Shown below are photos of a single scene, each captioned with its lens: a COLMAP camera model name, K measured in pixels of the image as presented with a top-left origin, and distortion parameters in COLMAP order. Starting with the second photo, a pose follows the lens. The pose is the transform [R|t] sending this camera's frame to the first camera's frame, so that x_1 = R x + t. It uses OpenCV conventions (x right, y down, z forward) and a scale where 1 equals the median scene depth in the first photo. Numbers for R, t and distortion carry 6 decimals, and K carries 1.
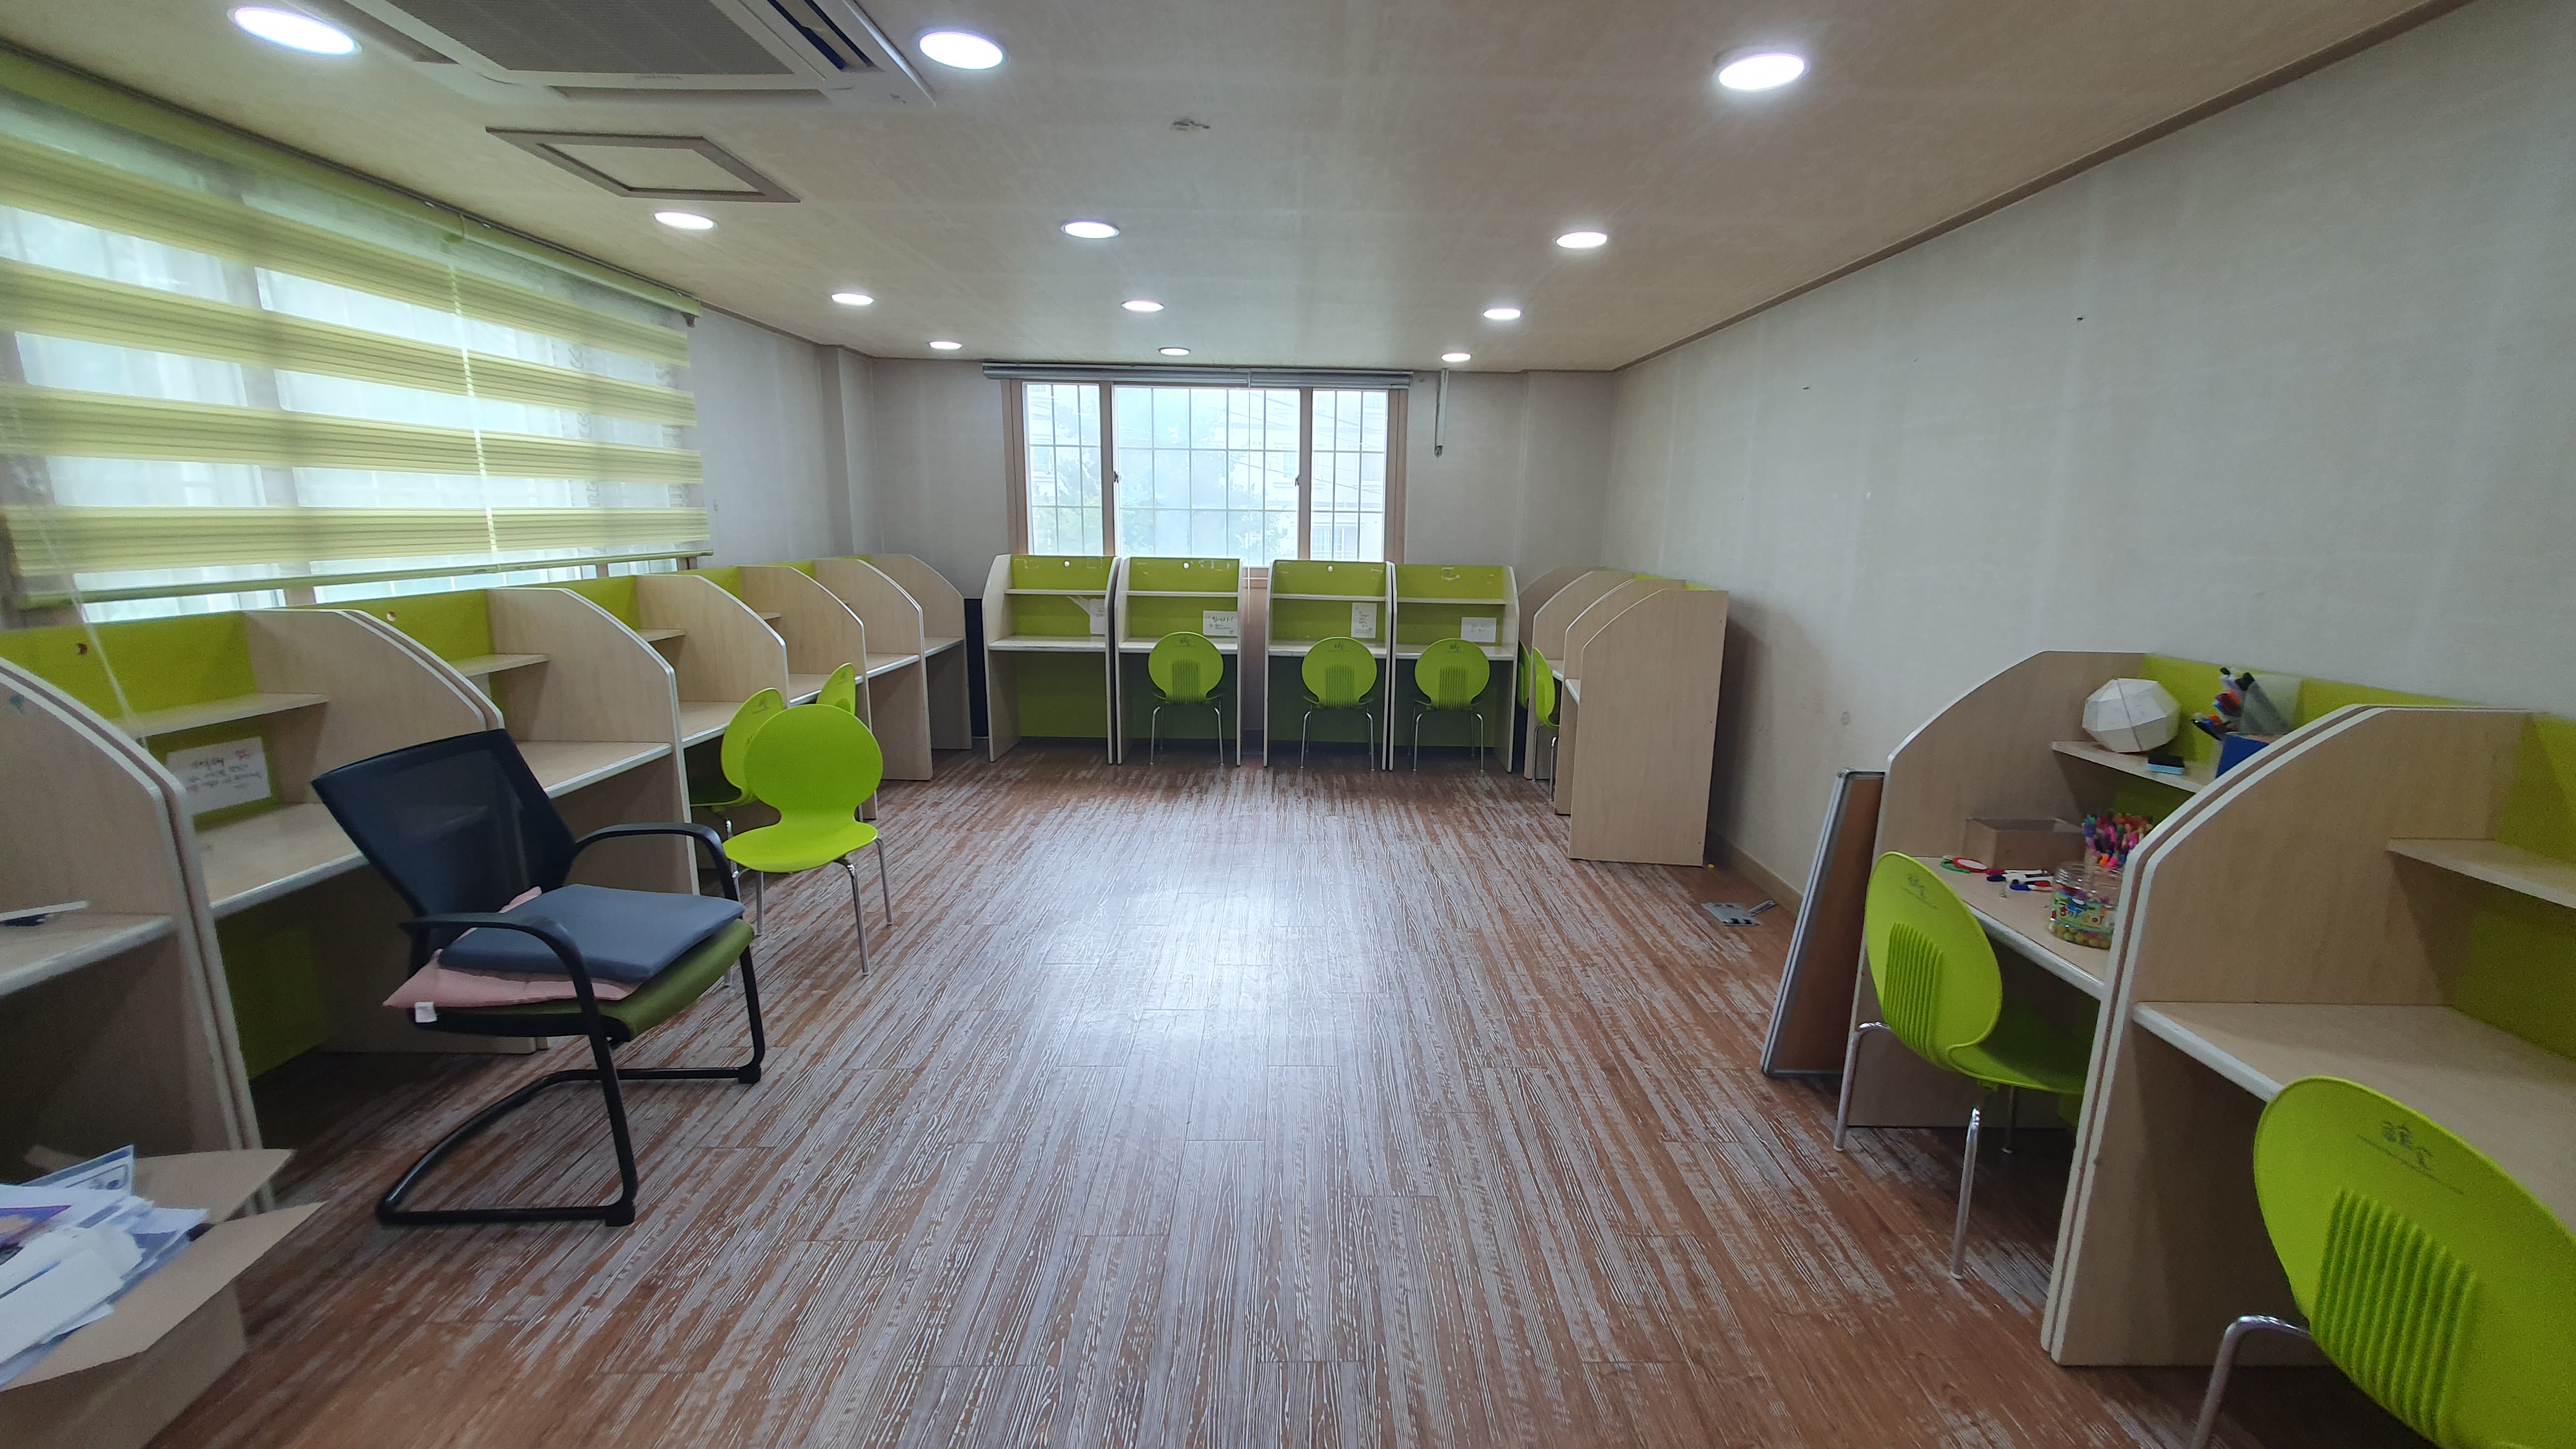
lens RADIAL K [[1015.0, 0, 1290.4], [0, 1015.0, 716.8], [0, 0, 1]] dist [0.004263, -0.000068]
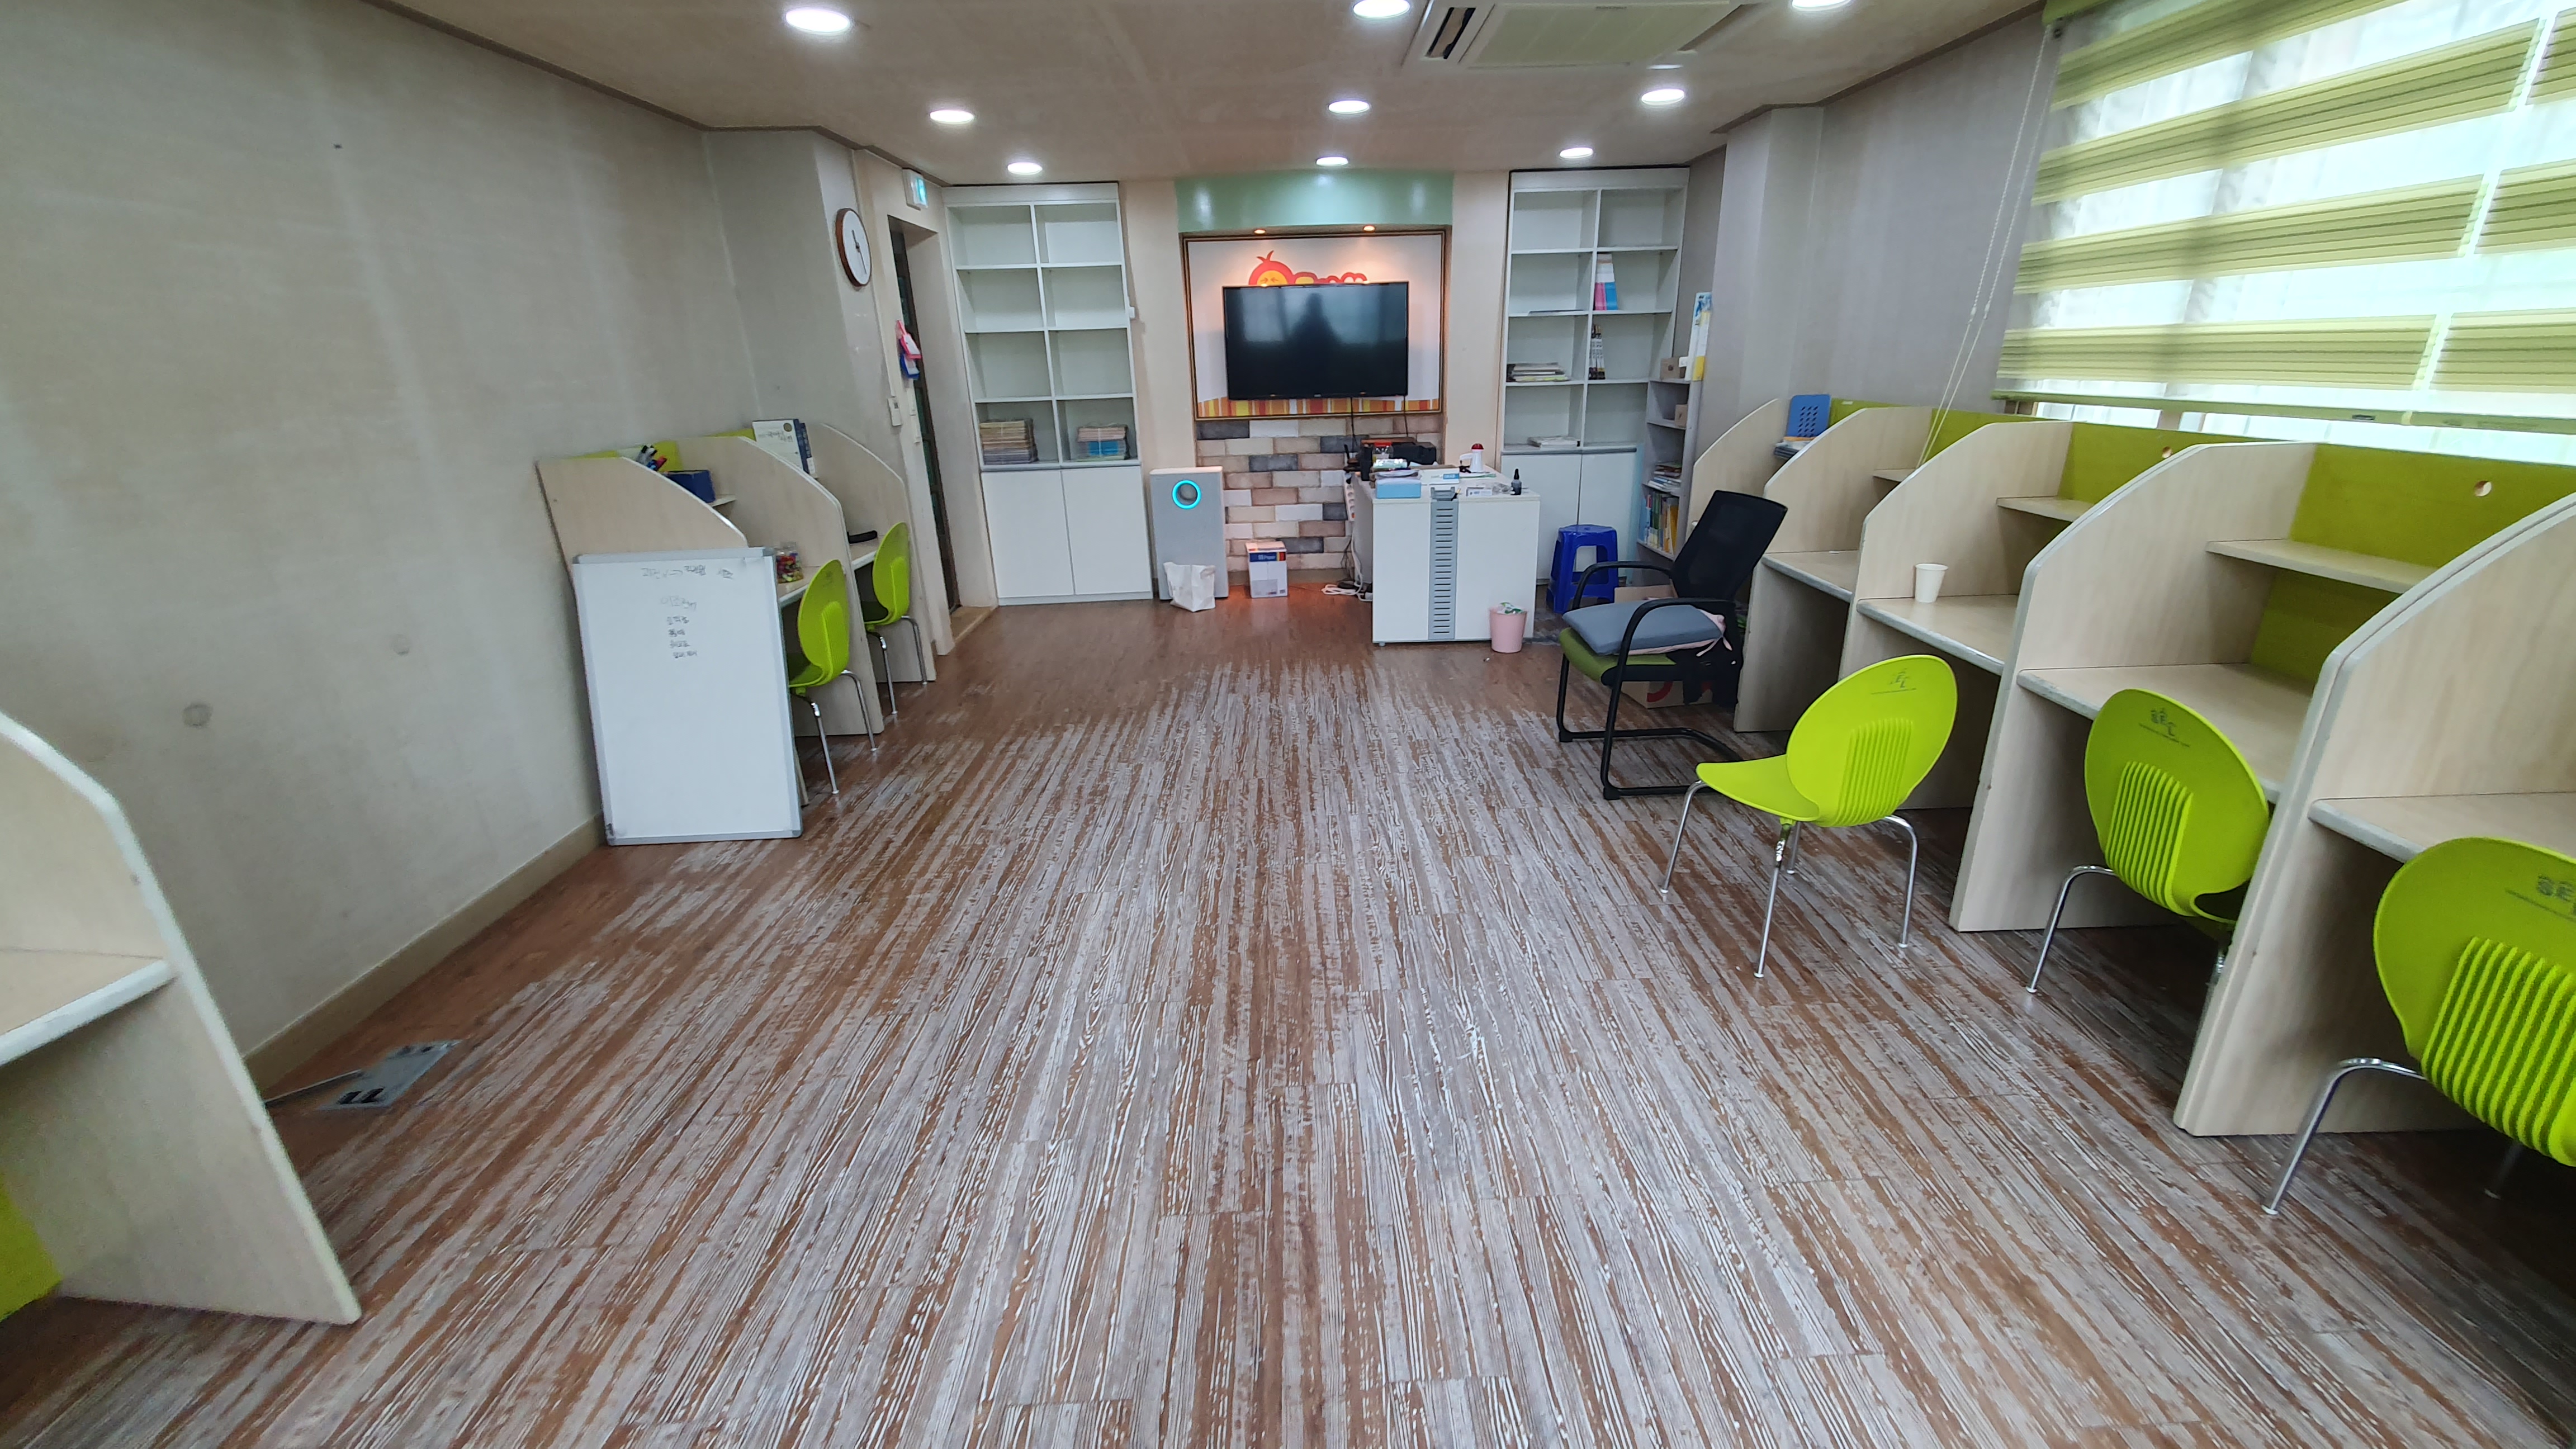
lens RADIAL K [[1015.0, 0, 1287.6], [0, 1015.0, 736.2], [0, 0, 1]] dist [0.004263, -0.000068]
pose [[-0.999894, 0.013611, -0.005262, -0.103297], [0.008739, 0.847313, 0.531022, -0.369100], [0.011687, 0.530920, -0.847341, 1.886839]]
